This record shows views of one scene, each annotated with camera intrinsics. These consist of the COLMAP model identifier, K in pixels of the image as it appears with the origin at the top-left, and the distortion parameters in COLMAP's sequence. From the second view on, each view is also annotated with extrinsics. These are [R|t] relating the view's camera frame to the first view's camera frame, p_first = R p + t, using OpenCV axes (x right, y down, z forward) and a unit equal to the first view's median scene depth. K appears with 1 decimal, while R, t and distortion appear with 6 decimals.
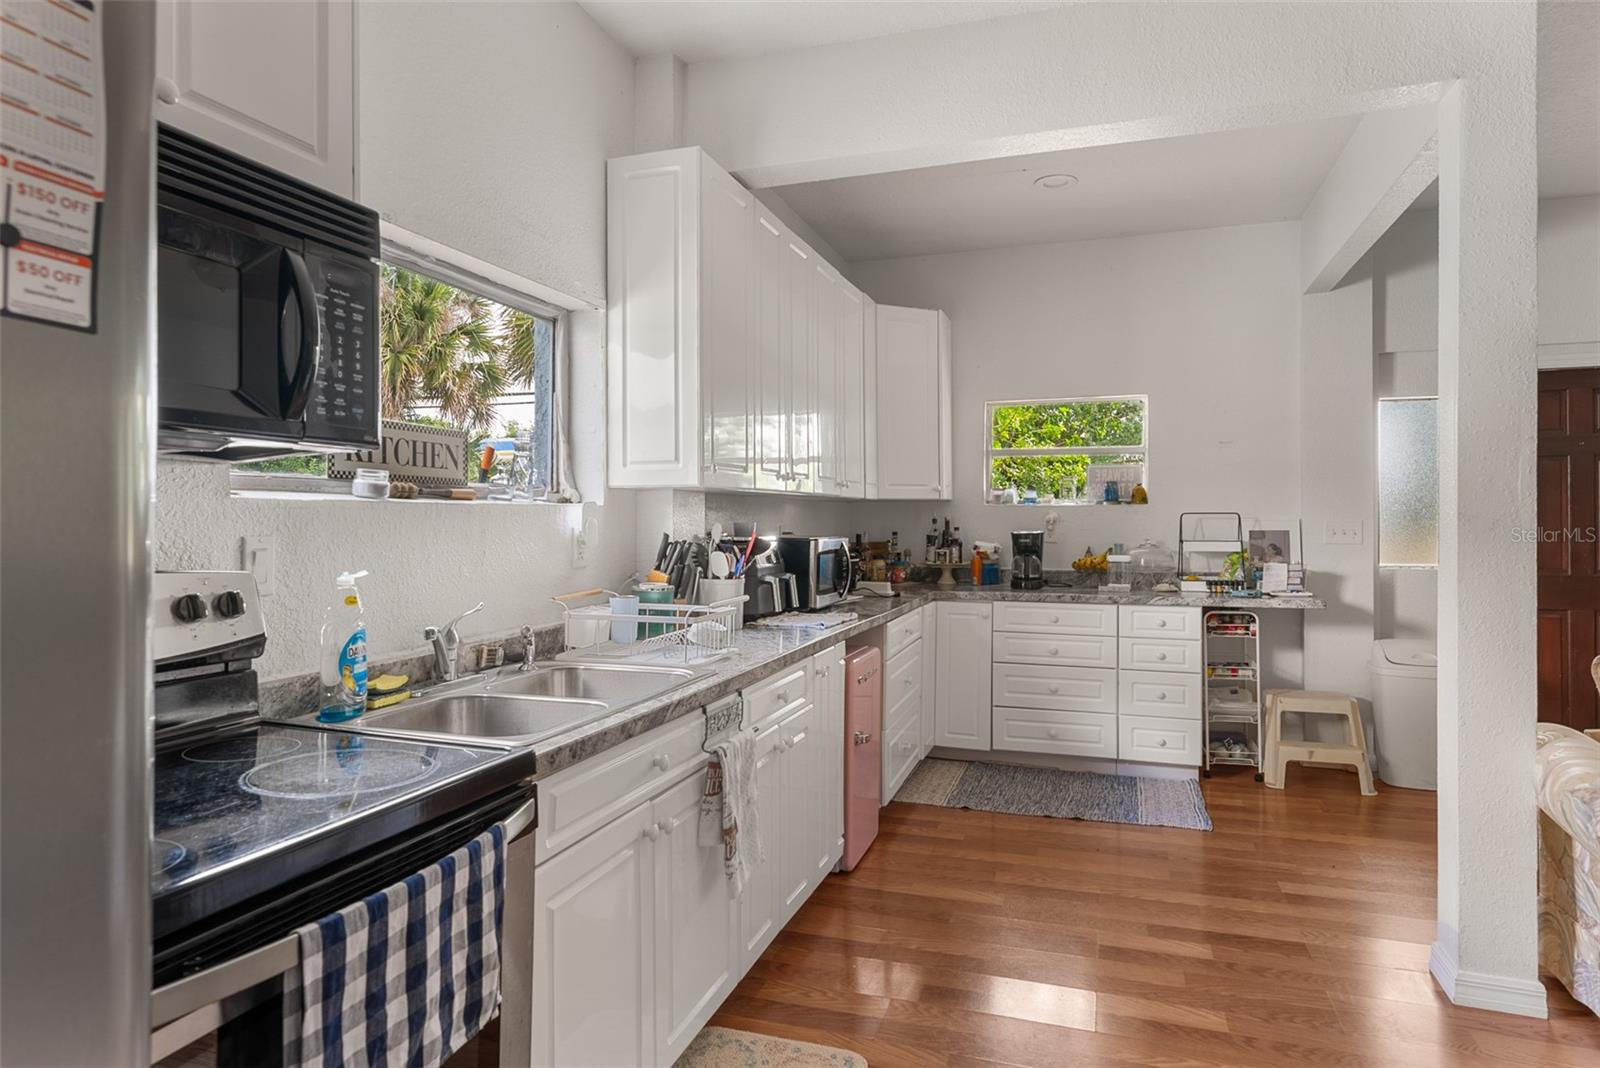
lens RADIAL K [[935.1, 0, 770.2], [0, 935.1, 517.9], [0, 0, 1]] dist [0.017361, -0.007370]
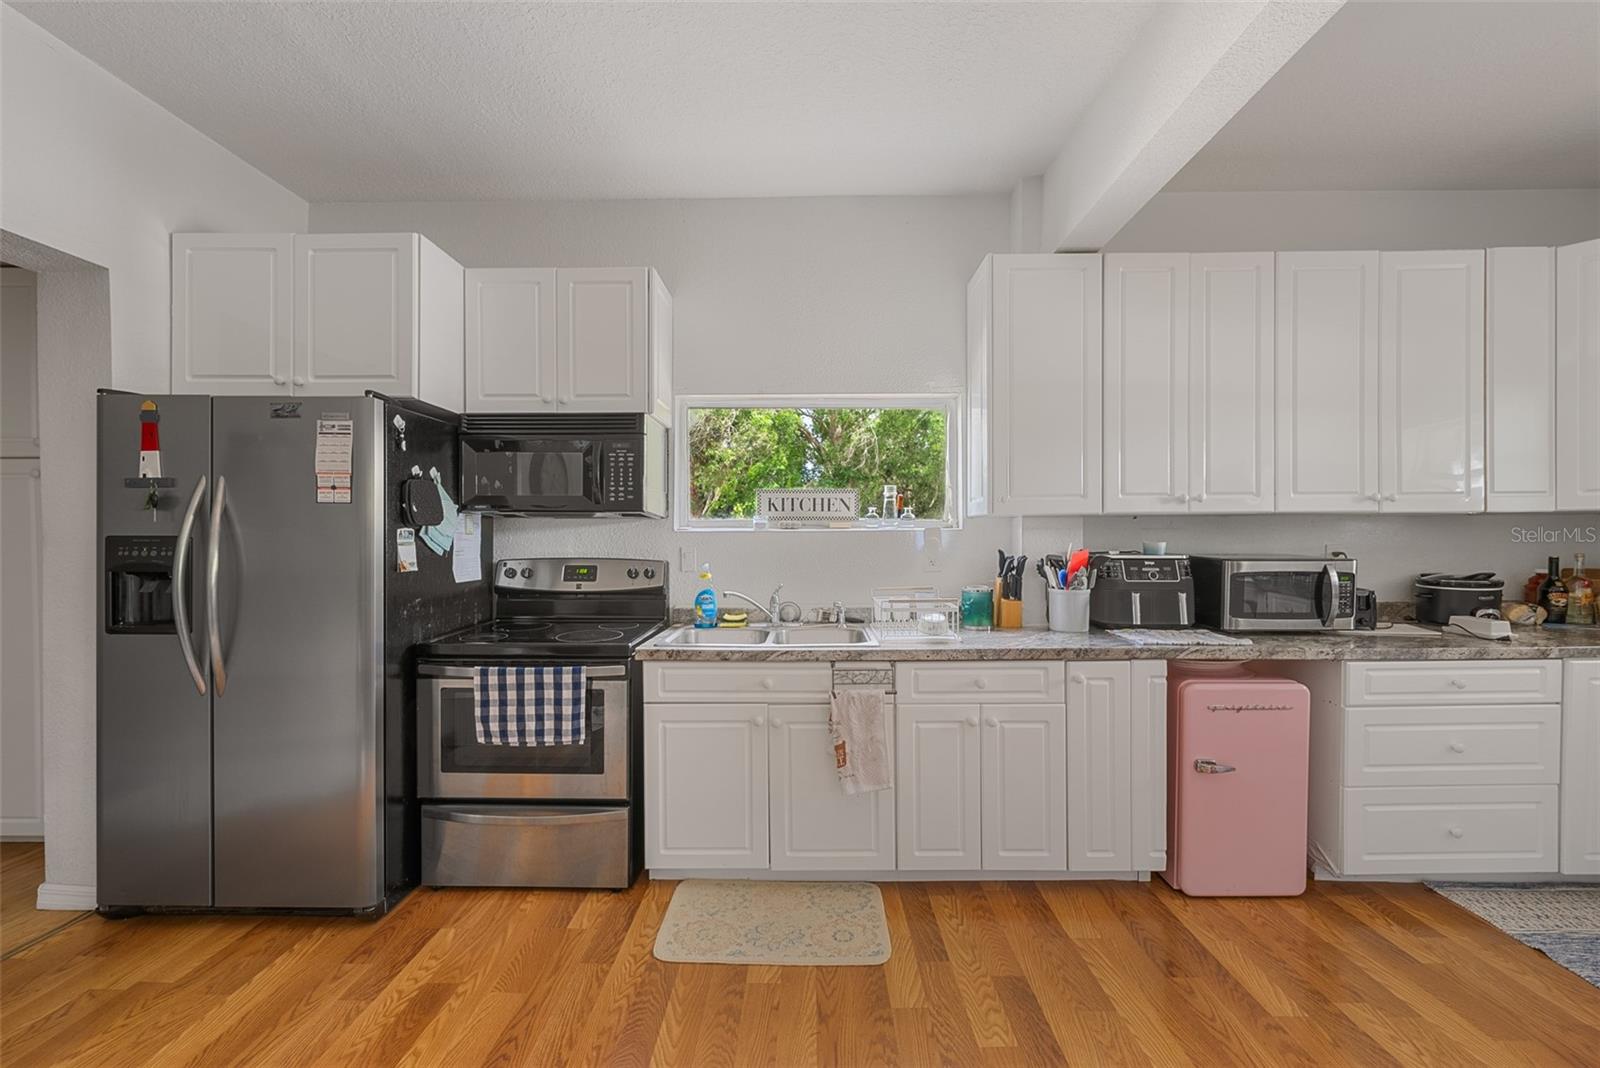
lens RADIAL K [[625.1, 0, 817.4], [0, 625.1, 540.2], [0, 0, 1]] dist [0.002997, -0.000324]
pose [[0.326777, 0.004739, -0.945090, 1.061300], [0.006194, 0.999955, 0.007156, -0.007314], [0.945081, -0.008193, 0.326733, 0.769793]]
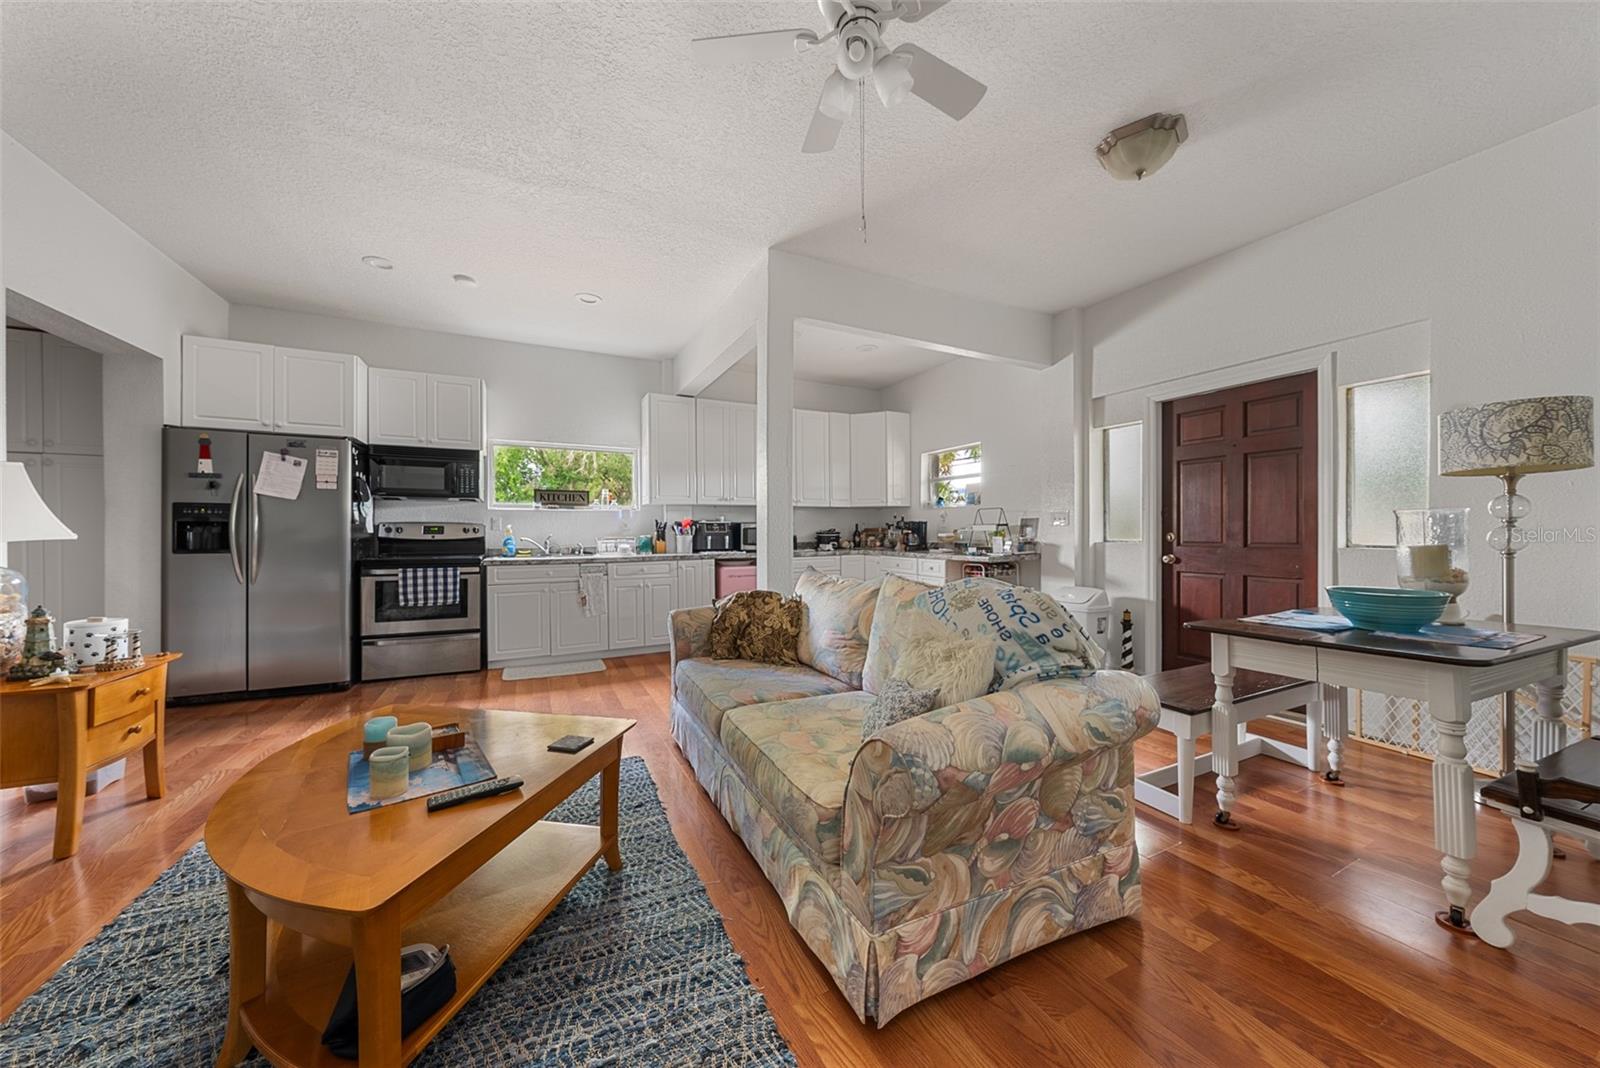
lens RADIAL K [[547.9, 0, 799.0], [0, 547.9, 534.7], [0, 0, 1]] dist [-0.007825, 0.000399]
pose [[0.707923, 0.002581, -0.706285, 2.406833], [0.003449, 0.999969, 0.007111, 0.090230], [0.706282, -0.007470, 0.707892, 0.127296]]
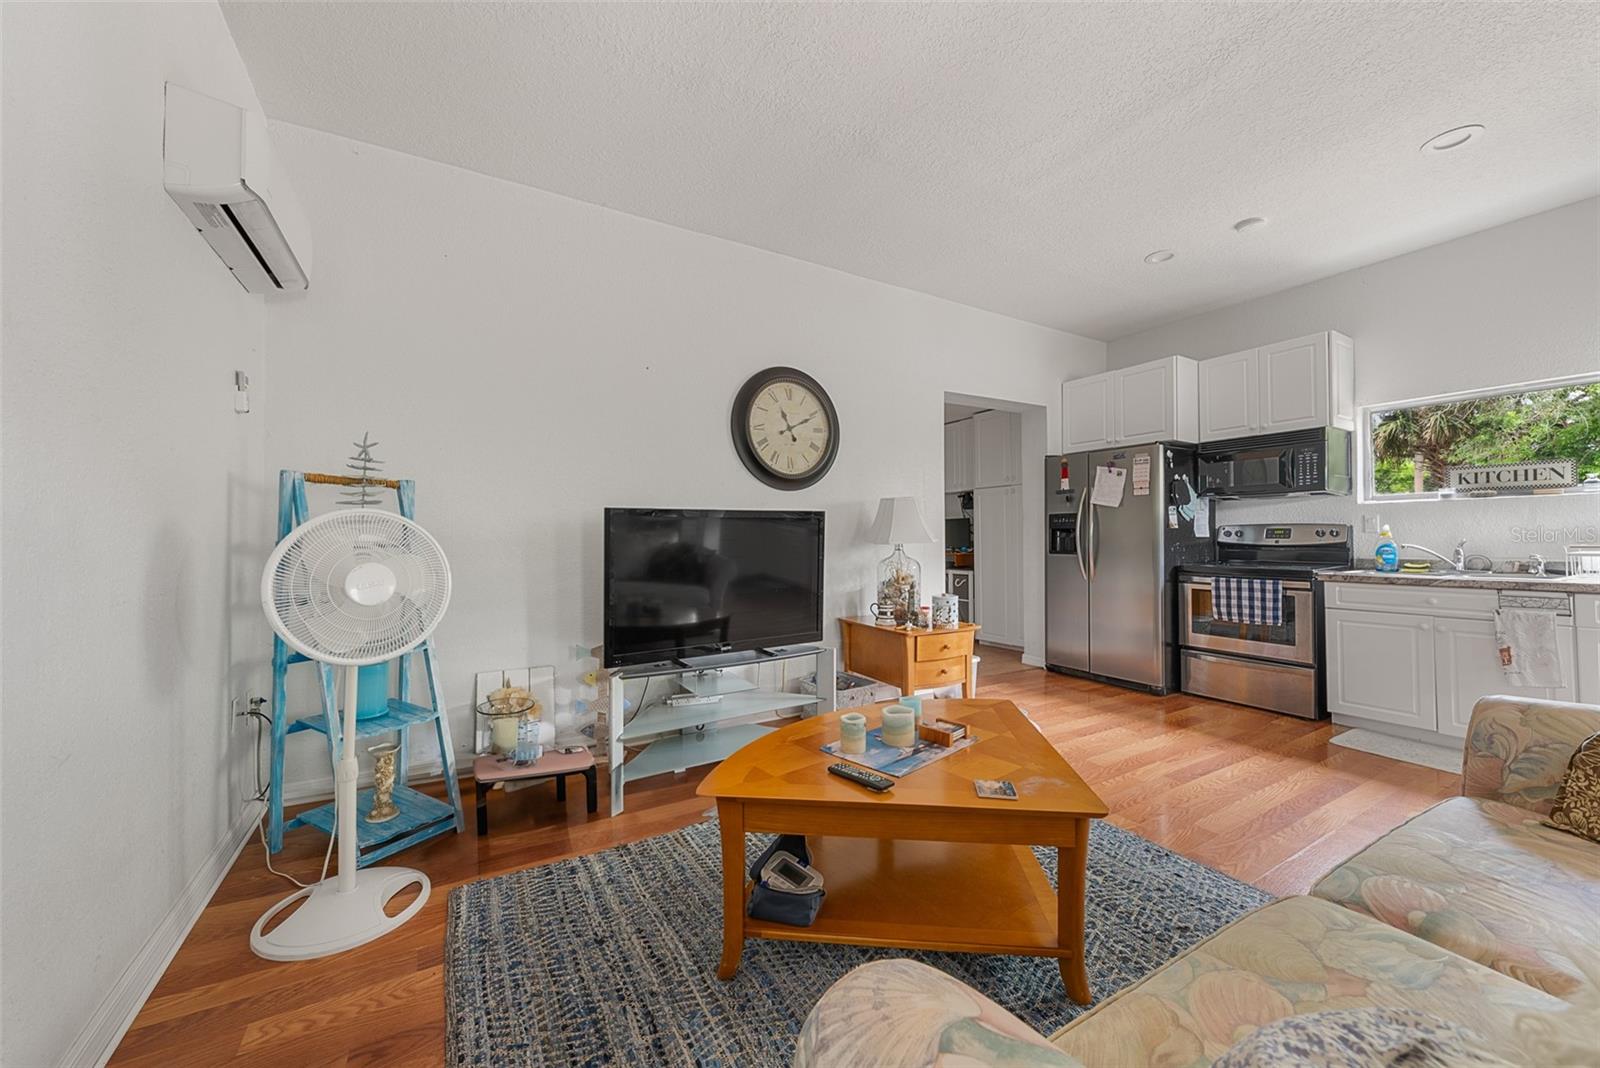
lens RADIAL K [[590.9, 0, 798.8], [0, 590.9, 530.7], [0, 0, 1]] dist [-0.004117, -0.000275]
pose [[-0.653843, -0.005951, -0.756607, 2.312239], [0.008473, 0.999849, -0.015186, 0.088907], [0.756583, -0.016340, -0.653694, 0.807616]]
